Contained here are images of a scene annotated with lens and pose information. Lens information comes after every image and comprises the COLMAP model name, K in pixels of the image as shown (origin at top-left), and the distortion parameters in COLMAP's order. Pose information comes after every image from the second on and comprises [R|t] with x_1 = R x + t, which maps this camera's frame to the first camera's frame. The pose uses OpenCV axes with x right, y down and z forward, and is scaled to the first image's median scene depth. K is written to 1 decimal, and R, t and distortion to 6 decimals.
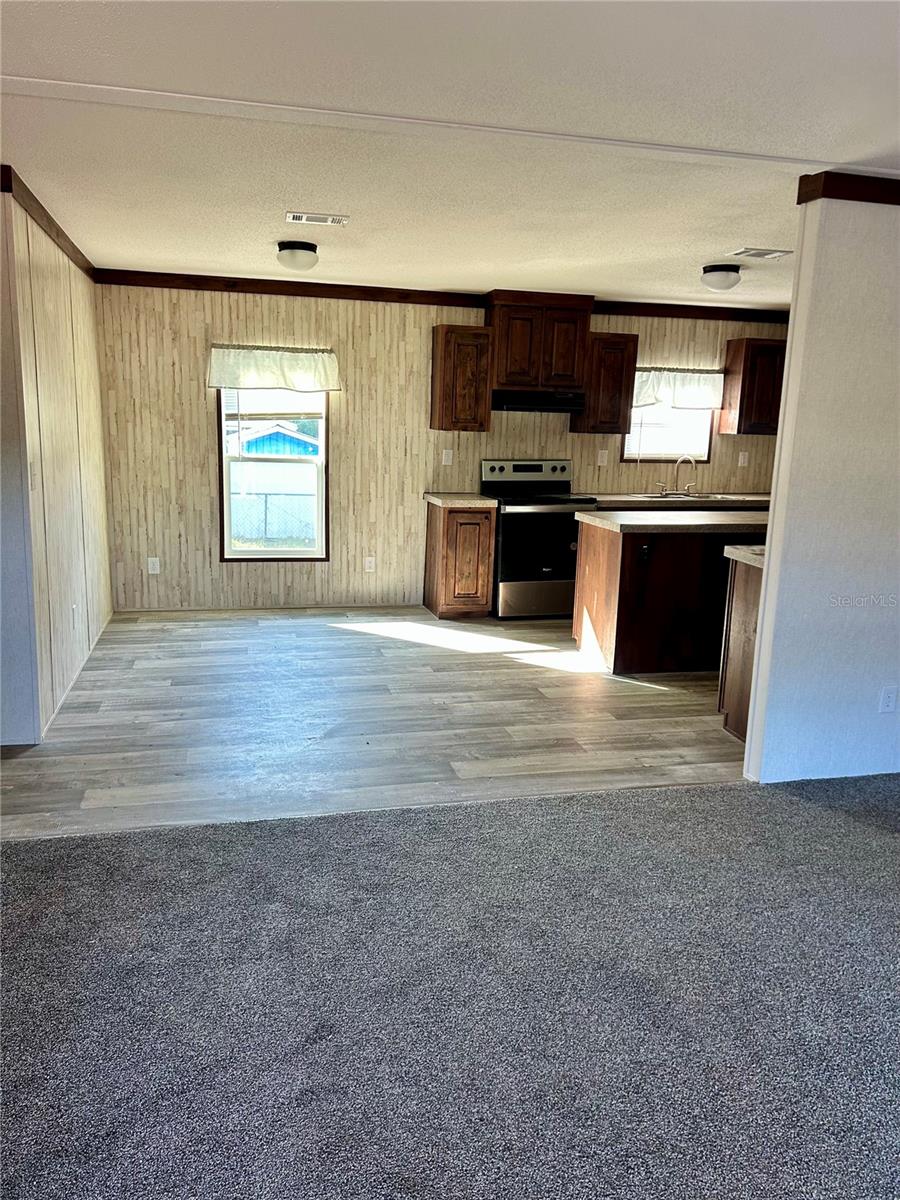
lens RADIAL K [[904.4, 0, 453.4], [0, 904.4, 599.3], [0, 0, 1]] dist [0.049300, -0.058008]
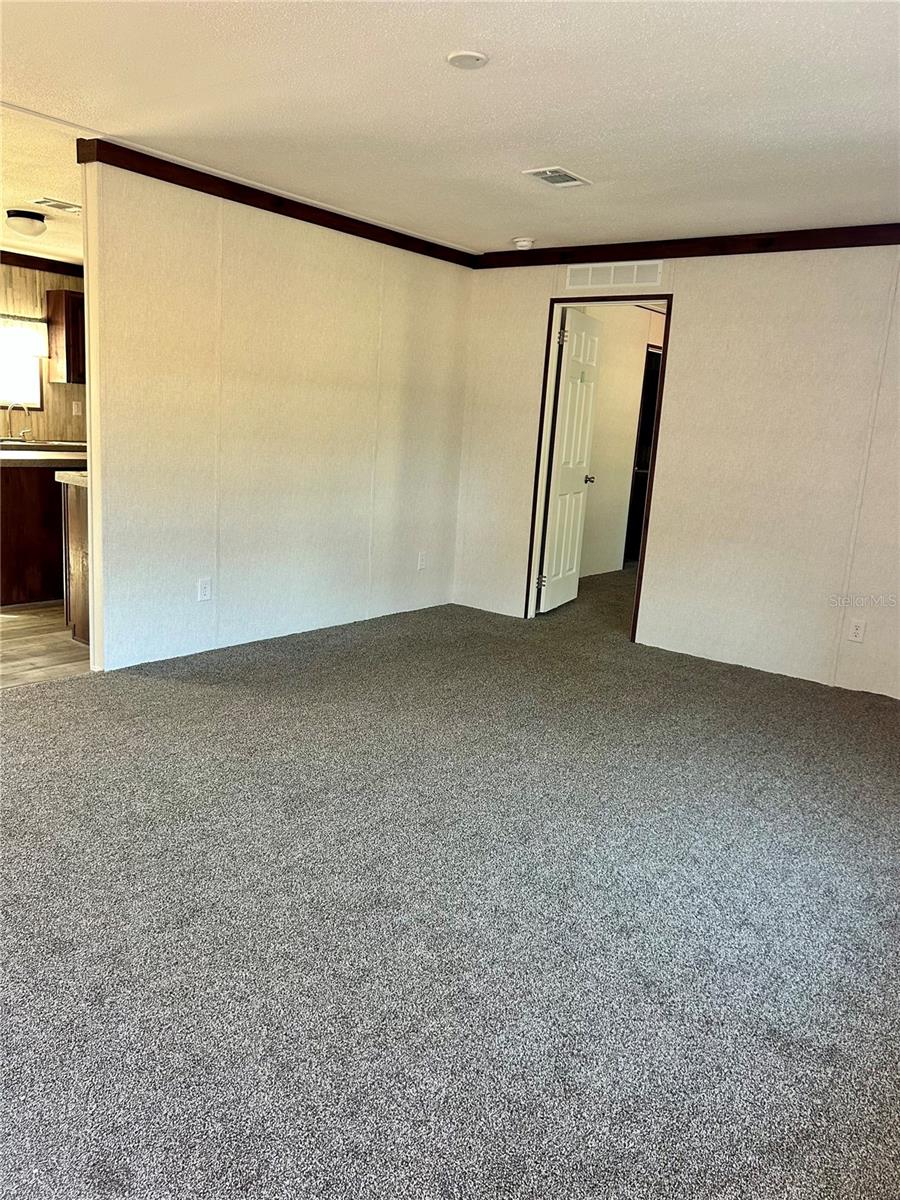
lens RADIAL K [[904.4, 0, 444.4], [0, 904.4, 597.0], [0, 0, 1]] dist [0.049300, -0.058008]
pose [[0.787229, -0.101255, 0.608291, -0.010994], [0.085064, 0.994828, 0.055510, 0.053563], [-0.610766, 0.008045, 0.791770, -0.117127]]
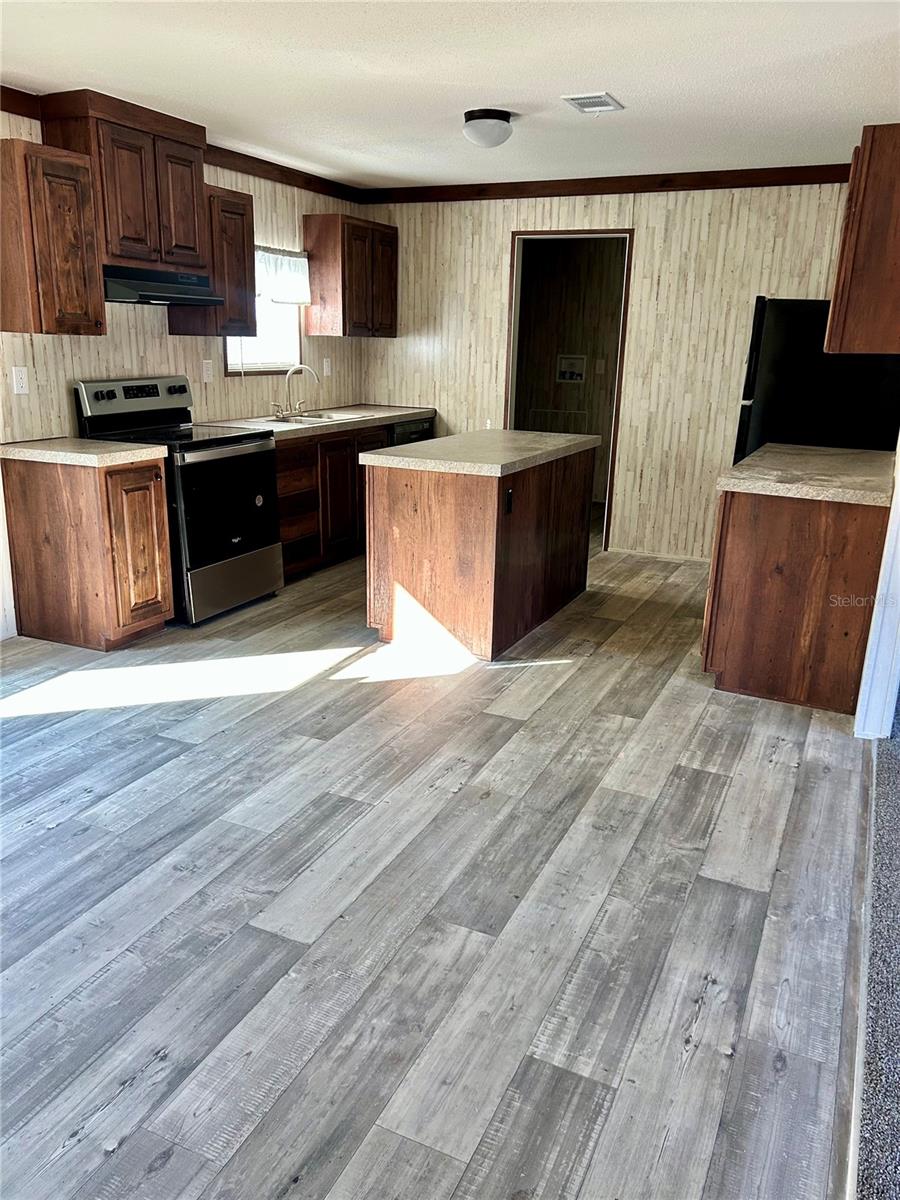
lens RADIAL K [[904.4, 0, 455.7], [0, 904.4, 601.3], [0, 0, 1]] dist [0.049300, -0.058008]
pose [[0.628636, -0.231175, 0.742547, -0.367193], [0.151275, 0.972909, 0.174824, -0.096494], [-0.762845, 0.002428, 0.646576, 0.495751]]
